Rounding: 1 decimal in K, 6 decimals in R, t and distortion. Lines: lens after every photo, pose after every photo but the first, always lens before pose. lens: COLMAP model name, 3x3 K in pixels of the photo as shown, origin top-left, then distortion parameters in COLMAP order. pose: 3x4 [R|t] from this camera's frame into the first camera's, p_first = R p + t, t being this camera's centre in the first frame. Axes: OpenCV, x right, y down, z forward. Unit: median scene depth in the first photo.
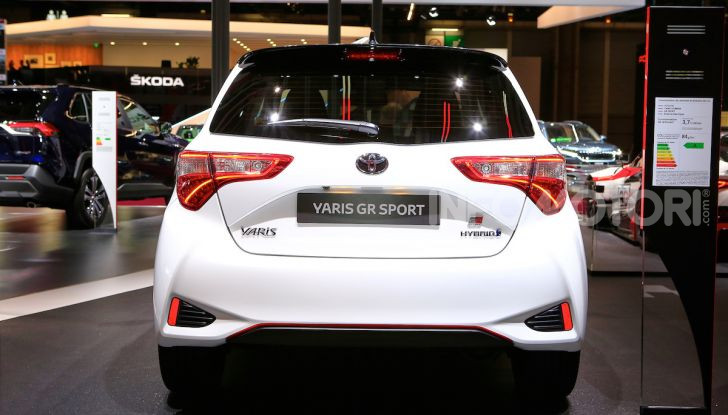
lens RADIAL K [[1059.1, 0, 364.2], [0, 1059.1, 208.8], [0, 0, 1]] dist [0.135462, 0.000000]
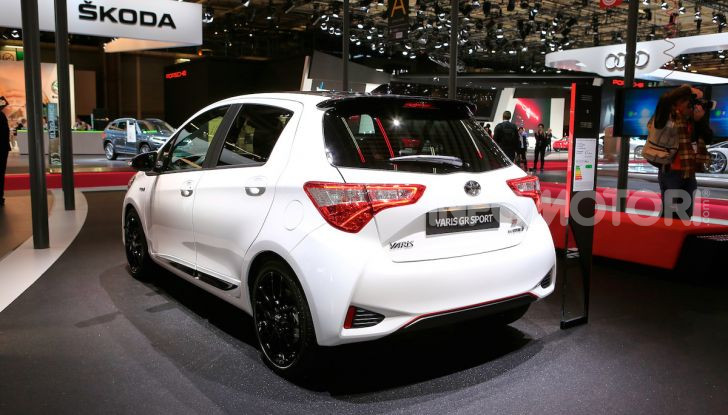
lens RADIAL K [[663.5, 0, 363.6], [0, 663.5, 209.1], [0, 0, 1]] dist [-0.043426, 0.000704]
pose [[0.779952, -0.075803, 0.621232, -0.634114], [0.033031, 0.996240, 0.080091, -0.087993], [-0.624967, -0.041947, 0.779523, 0.405172]]
